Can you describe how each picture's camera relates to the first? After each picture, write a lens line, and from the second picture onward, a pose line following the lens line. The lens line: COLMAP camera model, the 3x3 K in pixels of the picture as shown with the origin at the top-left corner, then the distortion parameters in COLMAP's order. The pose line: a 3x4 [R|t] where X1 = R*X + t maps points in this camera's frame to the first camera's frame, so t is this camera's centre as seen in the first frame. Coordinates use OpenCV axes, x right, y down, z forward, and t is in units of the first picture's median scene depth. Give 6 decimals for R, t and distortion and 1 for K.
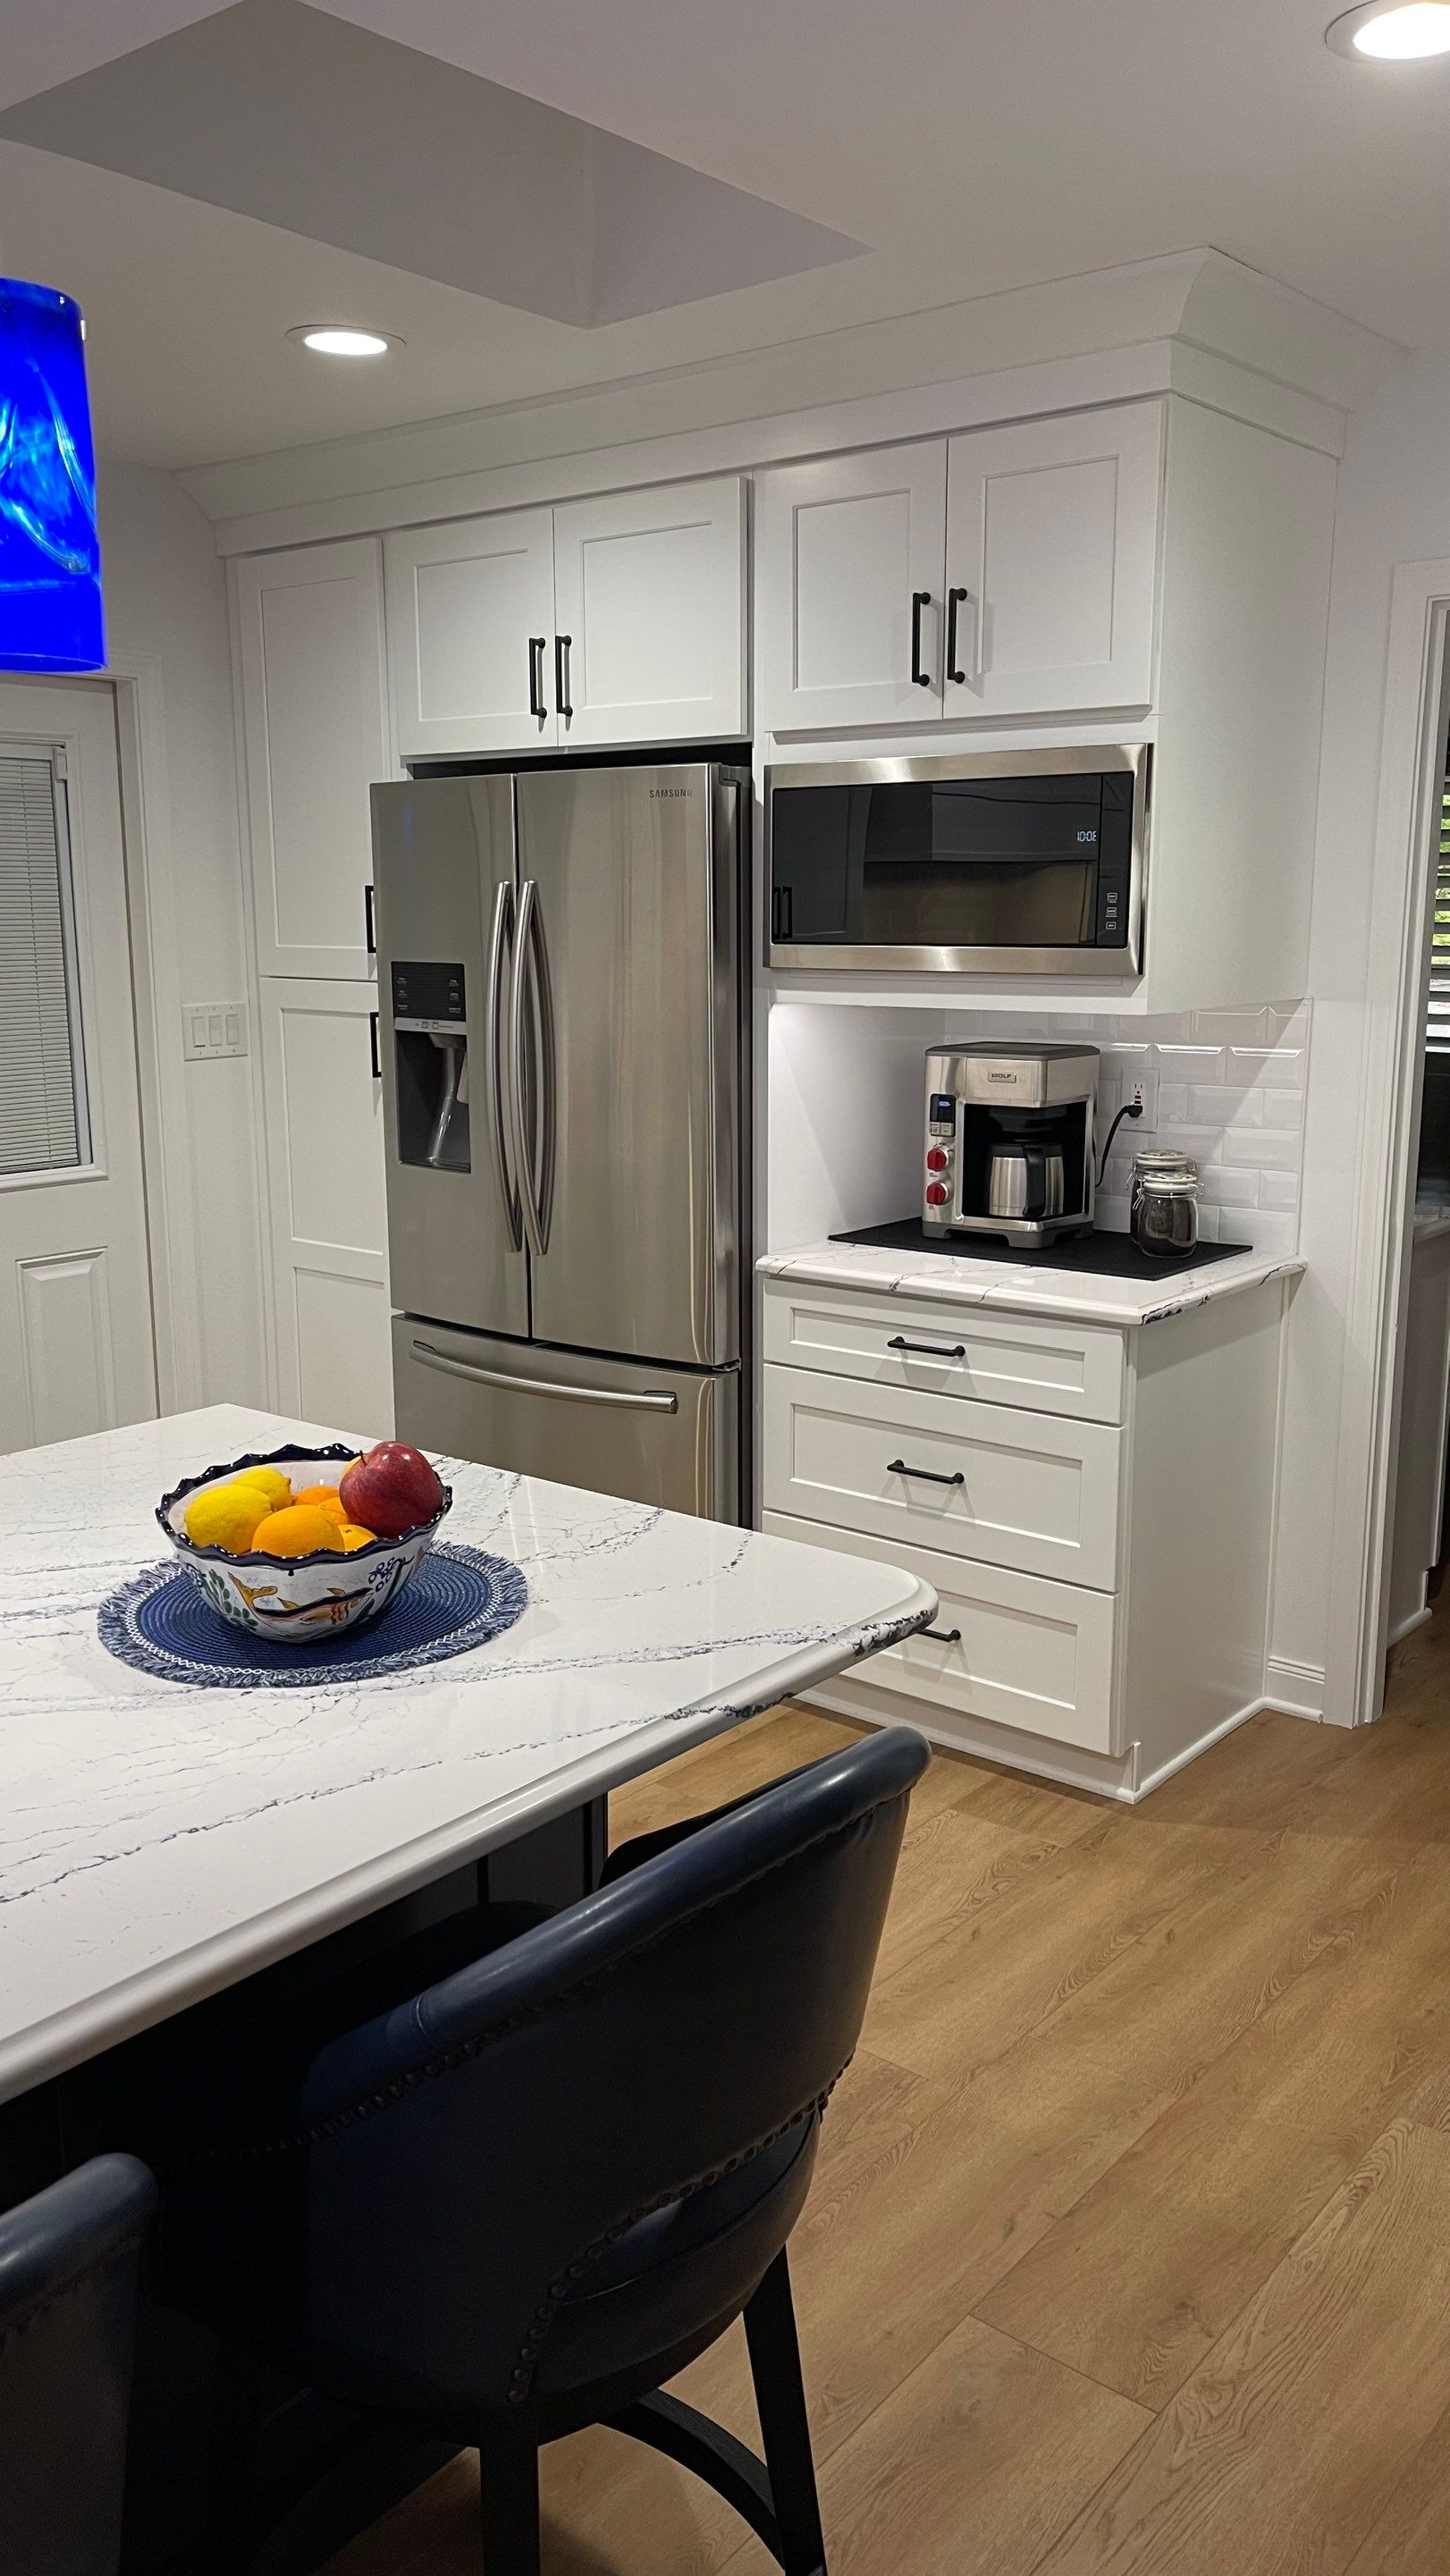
lens RADIAL K [[1937.3, 0, 728.8], [0, 1937.3, 1297.2], [0, 0, 1]] dist [0.097059, -0.150085]
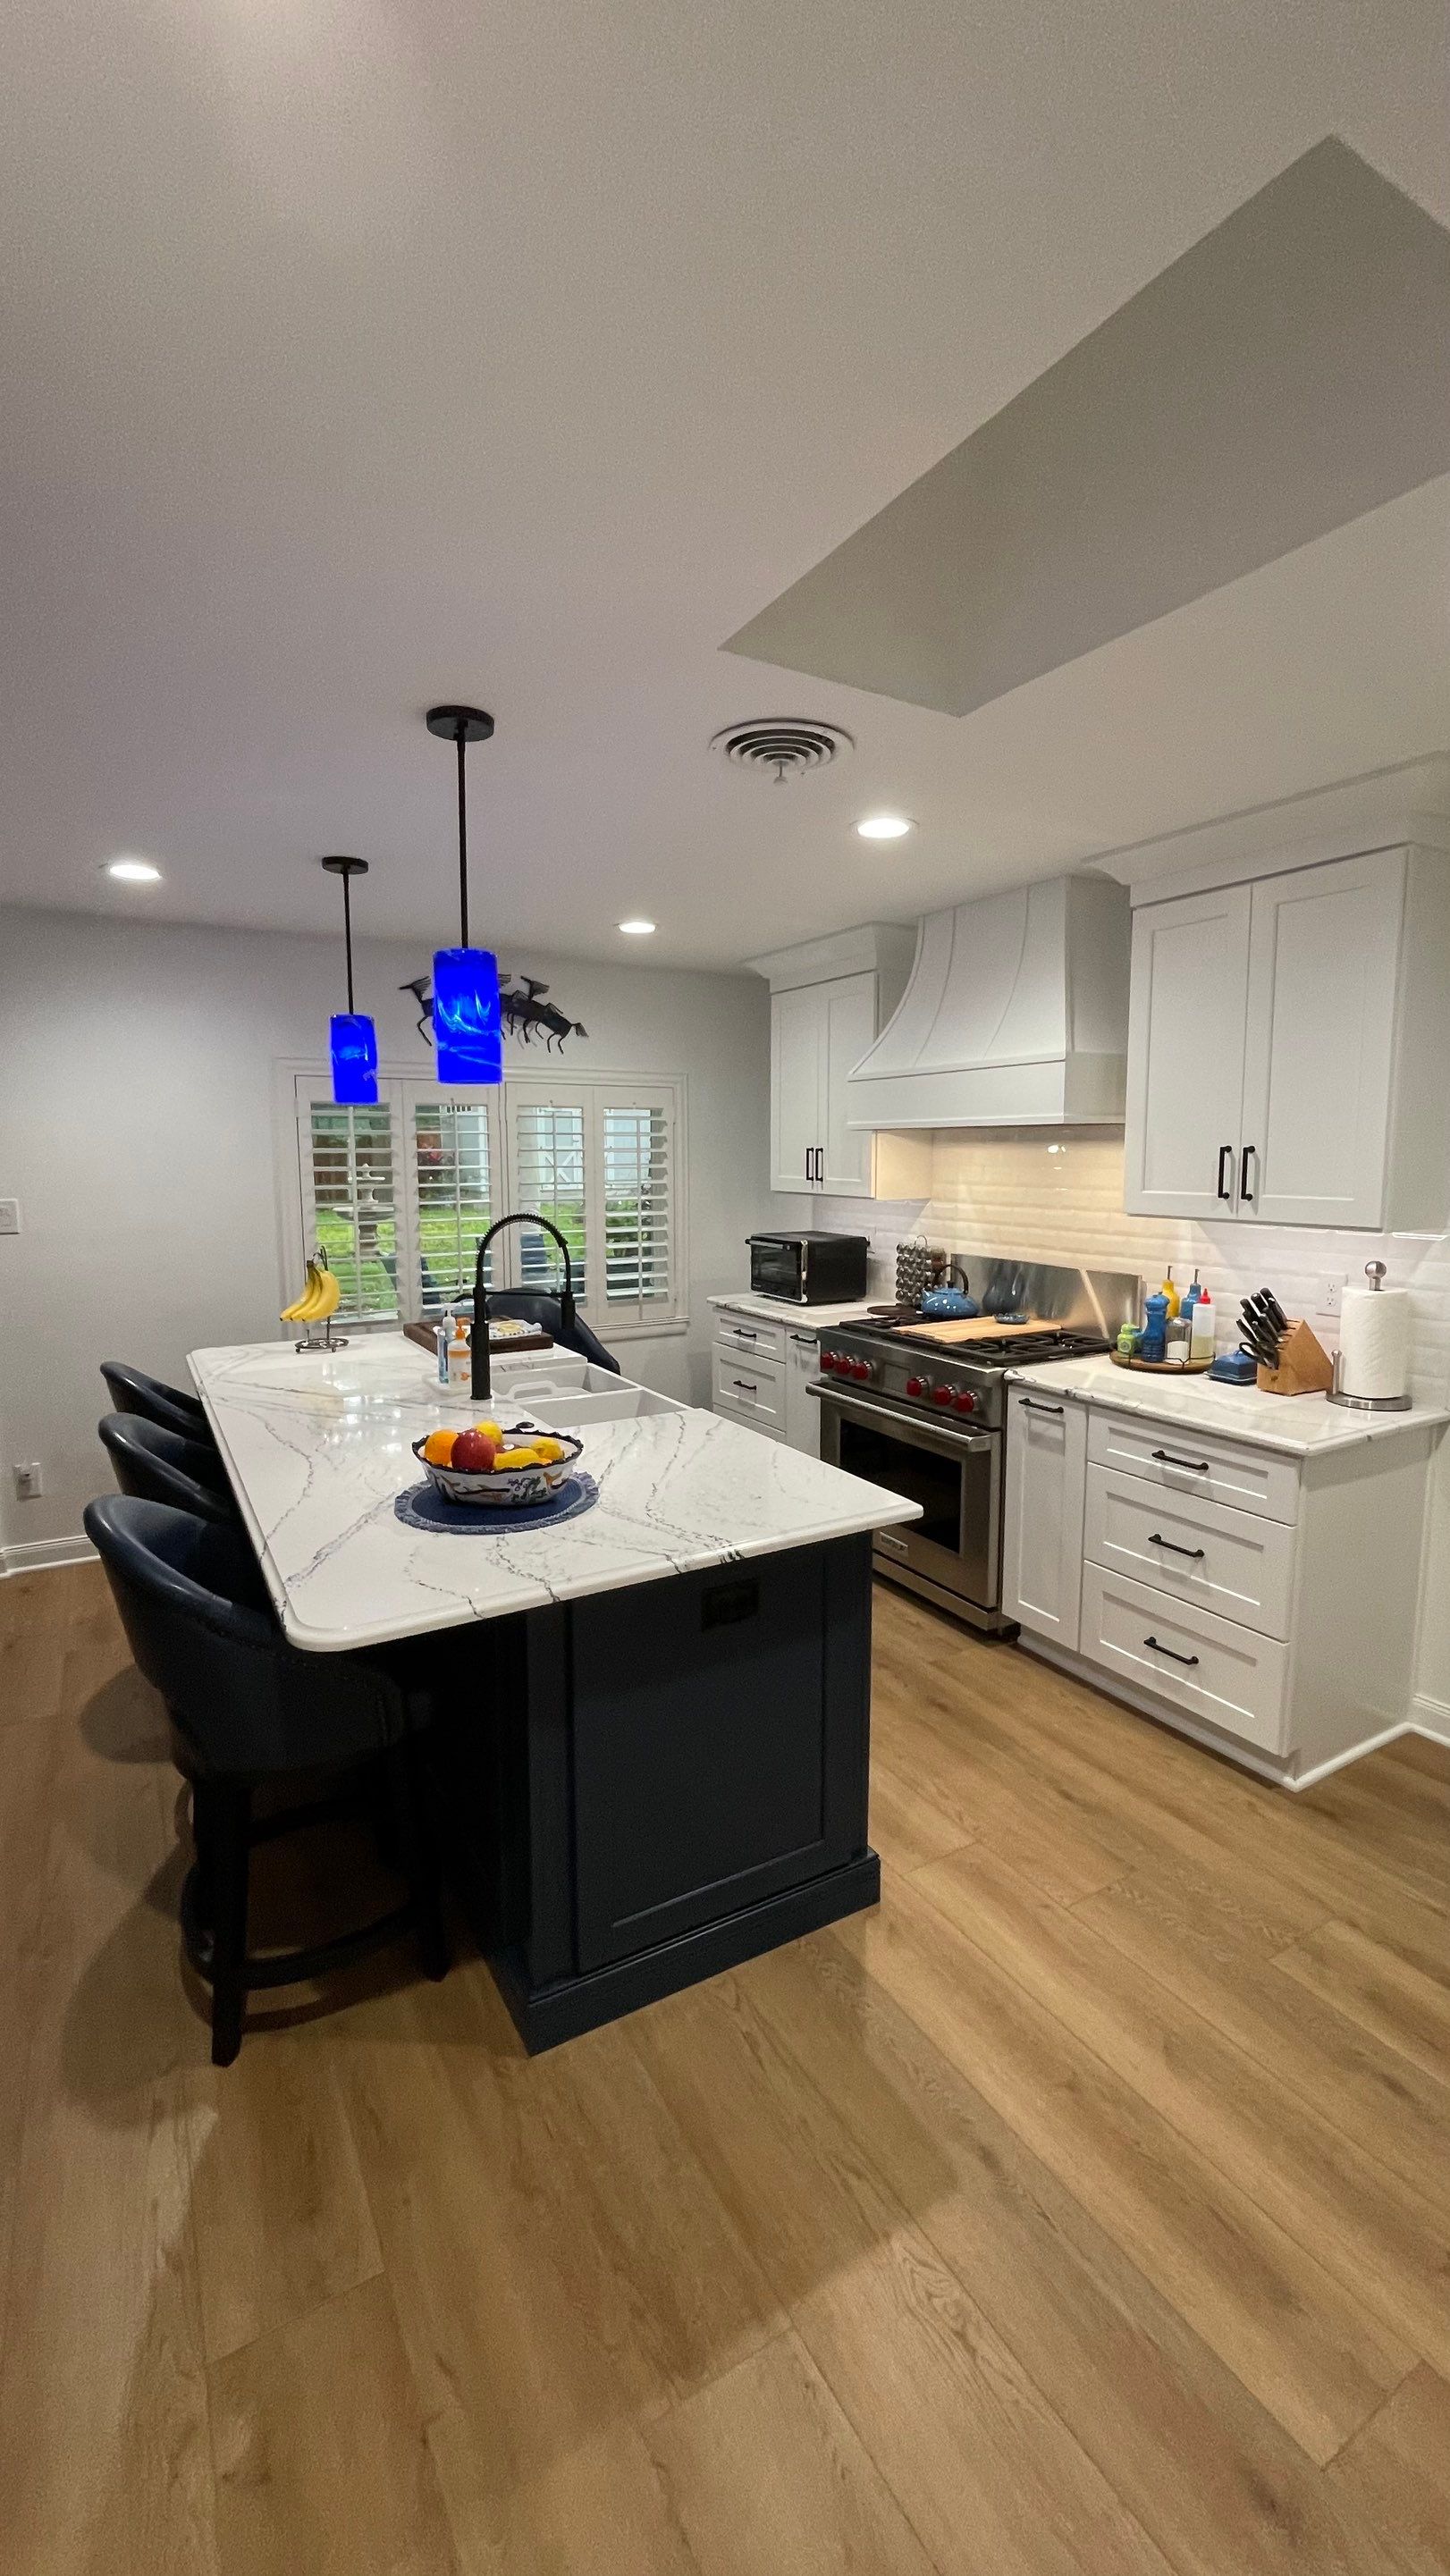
lens RADIAL K [[1038.1, 0, 716.4], [0, 1038.1, 1269.9], [0, 0, 1]] dist [-0.002104, -0.000857]
pose [[-0.359869, 0.109426, -0.926564, 0.360709], [-0.180866, 0.966078, 0.184339, -0.165700], [0.915304, 0.233922, -0.327871, 0.764762]]
